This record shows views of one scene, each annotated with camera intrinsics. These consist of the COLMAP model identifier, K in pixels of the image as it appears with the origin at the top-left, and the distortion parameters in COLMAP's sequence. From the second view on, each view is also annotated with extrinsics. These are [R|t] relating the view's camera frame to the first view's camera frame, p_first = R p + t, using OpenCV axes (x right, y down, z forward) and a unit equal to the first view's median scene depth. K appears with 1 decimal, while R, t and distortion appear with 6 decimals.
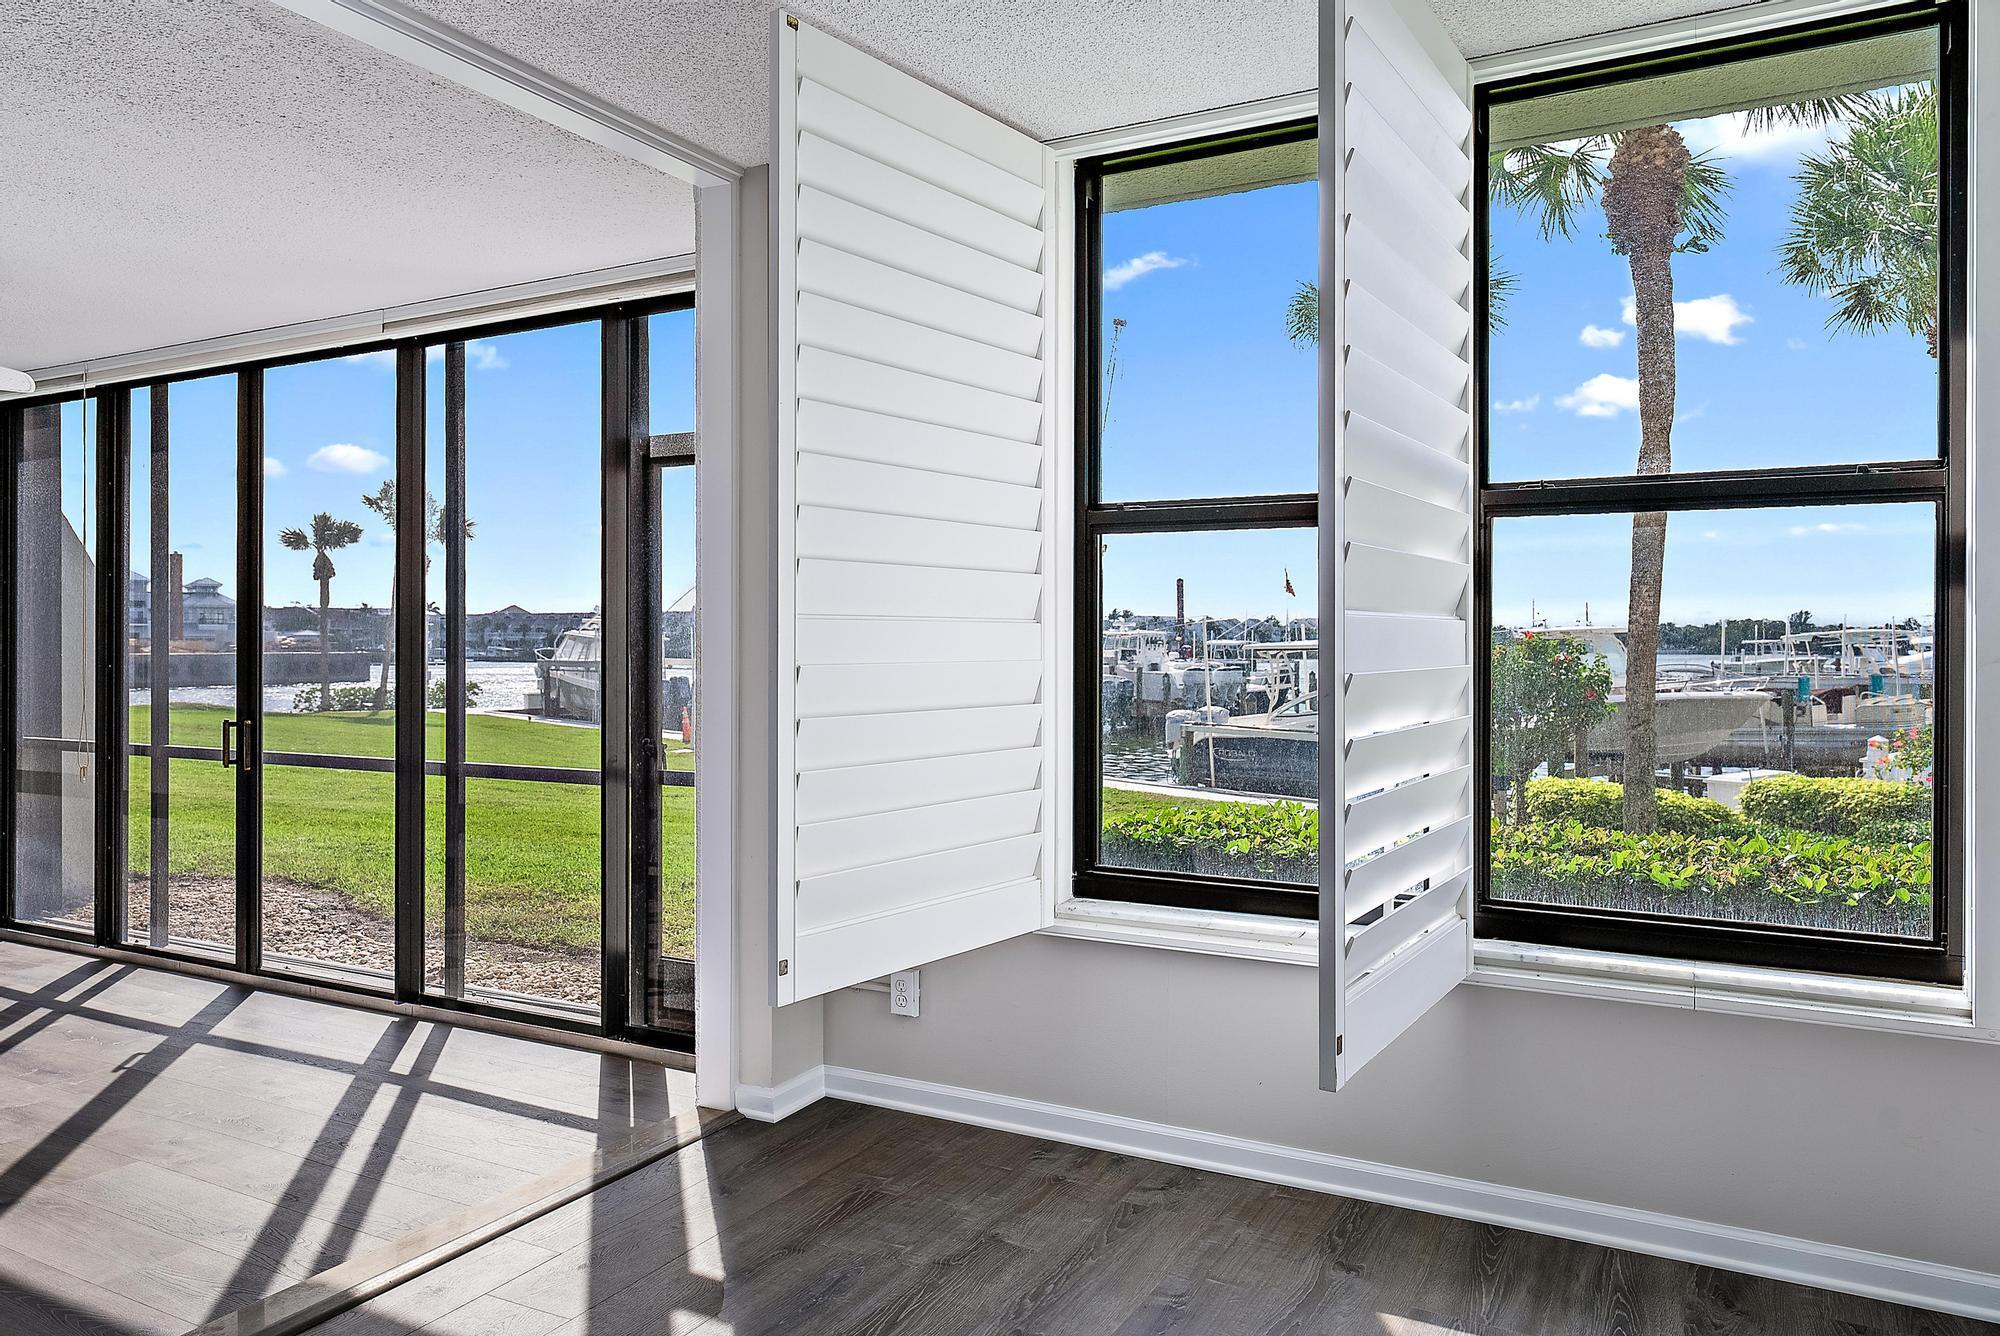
lens RADIAL K [[1356.7, 0, 1014.9], [0, 1356.7, 646.3], [0, 0, 1]] dist [-0.001992, 0.007926]
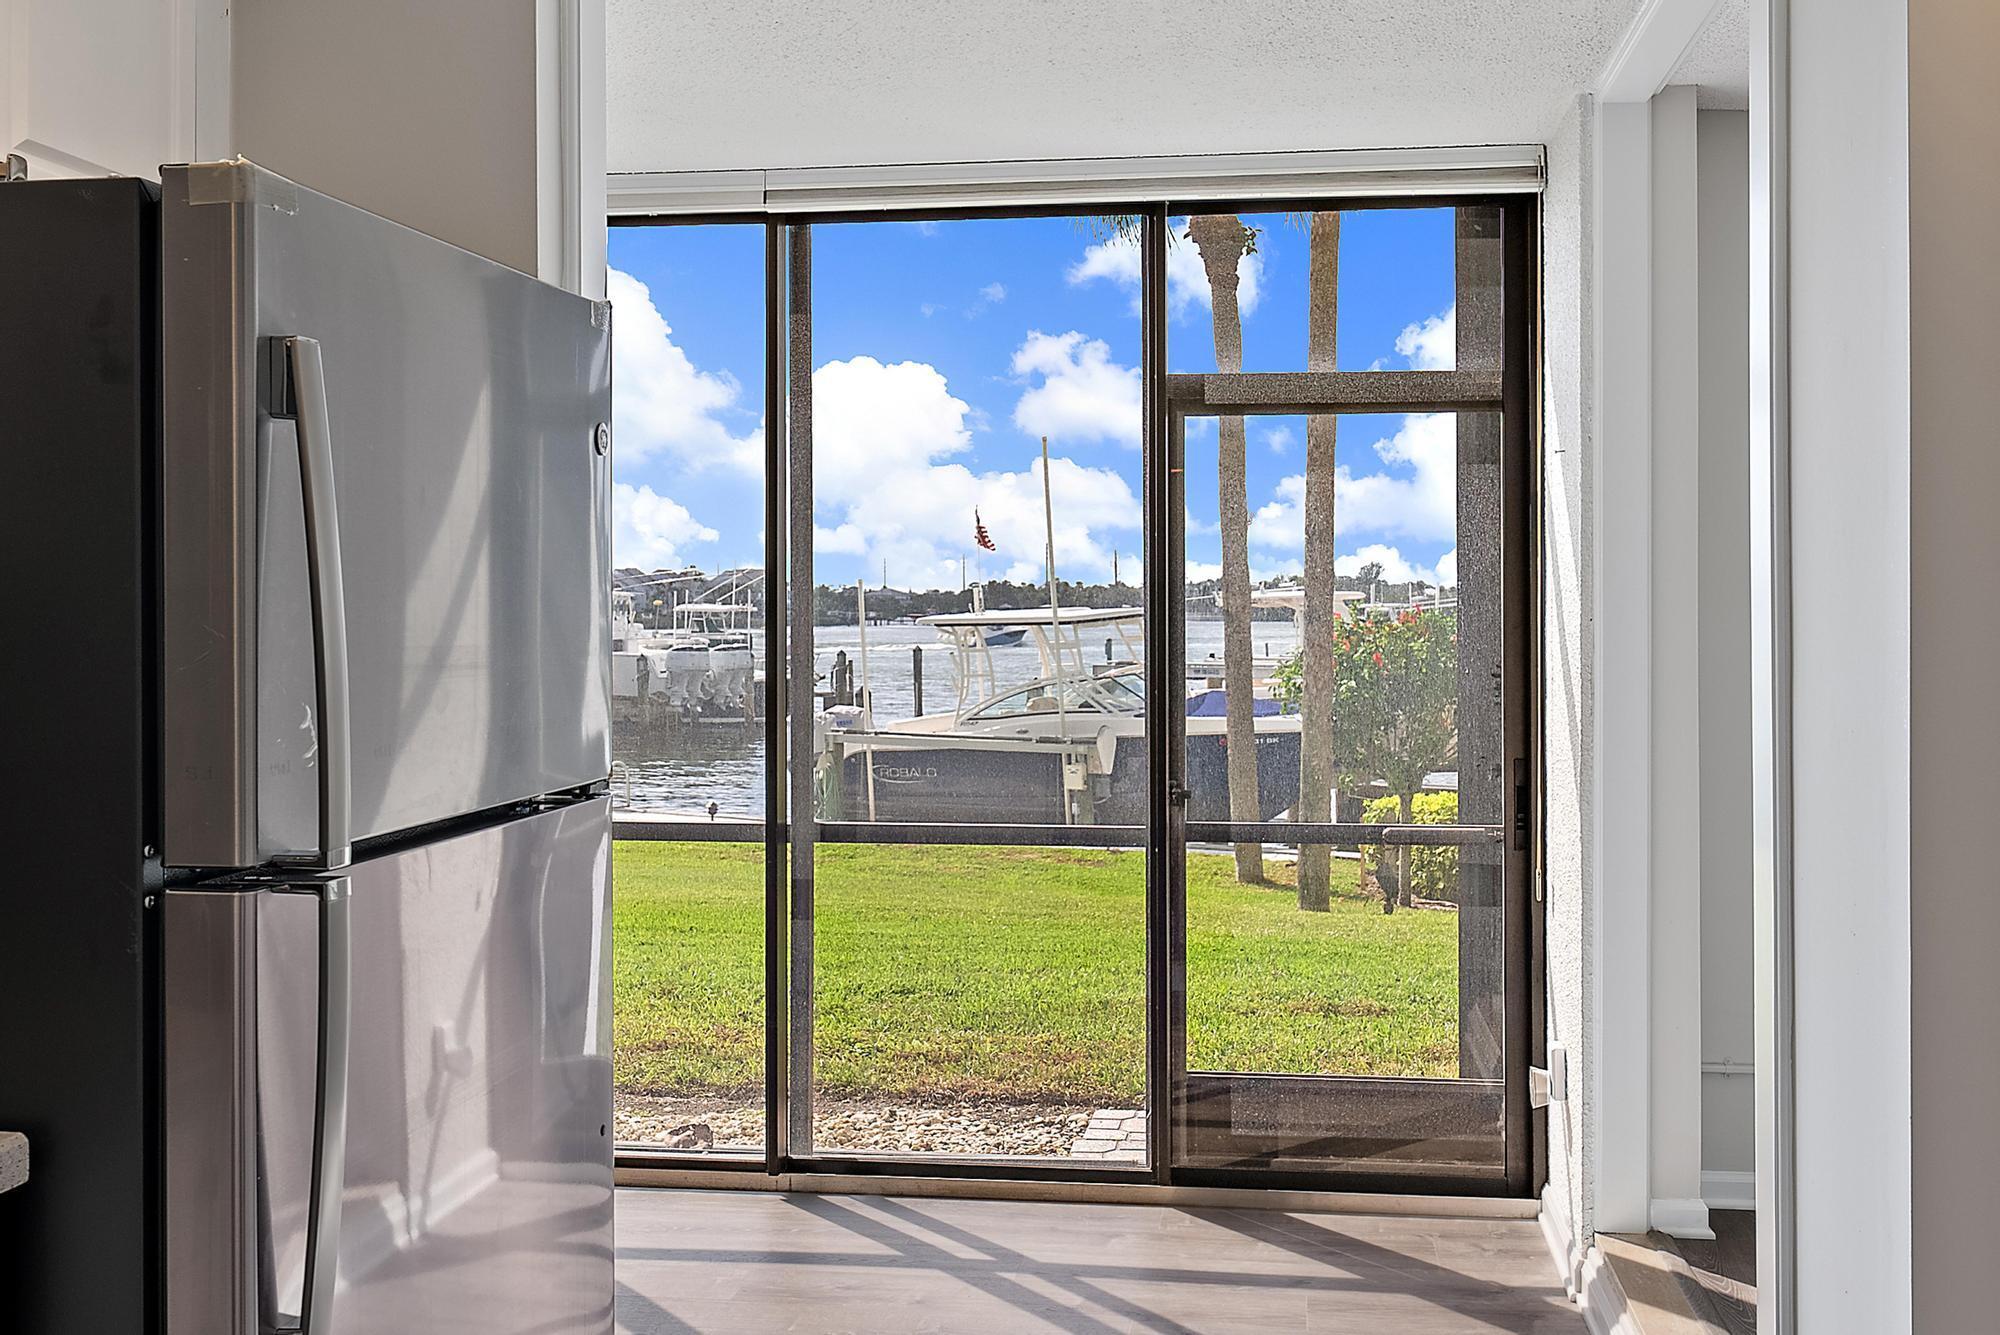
lens RADIAL K [[2036.9, 0, 993.9], [0, 2036.9, 610.4], [0, 0, 1]] dist [-0.017635, 0.000000]
pose [[0.939566, -0.001593, 0.342364, -0.626232], [0.001475, 0.999999, 0.000606, -0.021341], [-0.342364, -0.000064, 0.939567, -0.010276]]
